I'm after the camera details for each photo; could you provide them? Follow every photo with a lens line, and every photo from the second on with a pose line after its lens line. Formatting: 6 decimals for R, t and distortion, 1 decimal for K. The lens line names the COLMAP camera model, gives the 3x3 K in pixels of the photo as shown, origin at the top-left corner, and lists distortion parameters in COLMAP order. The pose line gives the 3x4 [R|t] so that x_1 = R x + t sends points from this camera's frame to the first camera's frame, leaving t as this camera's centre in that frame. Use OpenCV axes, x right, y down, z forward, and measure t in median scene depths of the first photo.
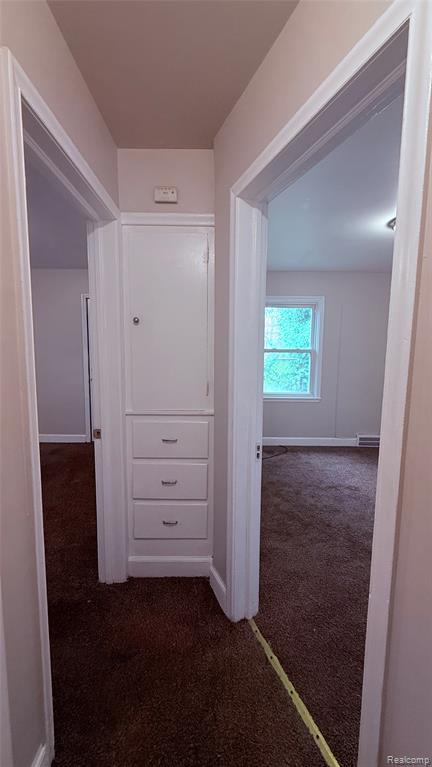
lens RADIAL K [[304.5, 0, 217.3], [0, 304.5, 381.7], [0, 0, 1]] dist [-0.001115, -0.000223]
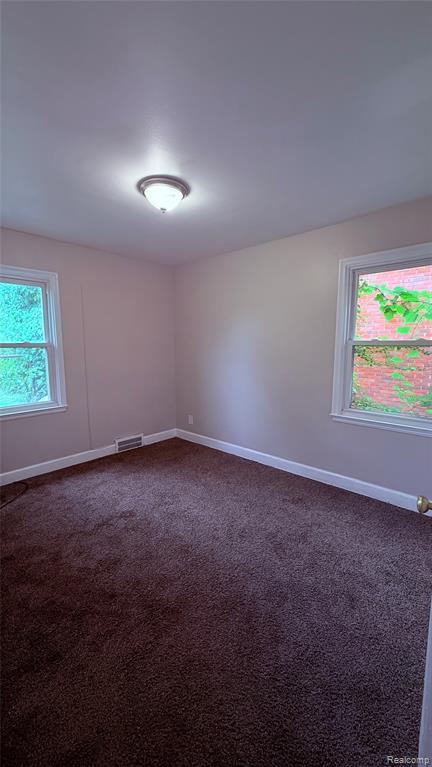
lens RADIAL K [[304.5, 0, 217.3], [0, 304.5, 381.7], [0, 0, 1]] dist [-0.001115, -0.000223]
pose [[0.679987, -0.103870, 0.725829, 0.057787], [0.089101, 0.994285, 0.058814, -0.025895], [-0.727790, 0.024679, 0.685356, 0.260749]]
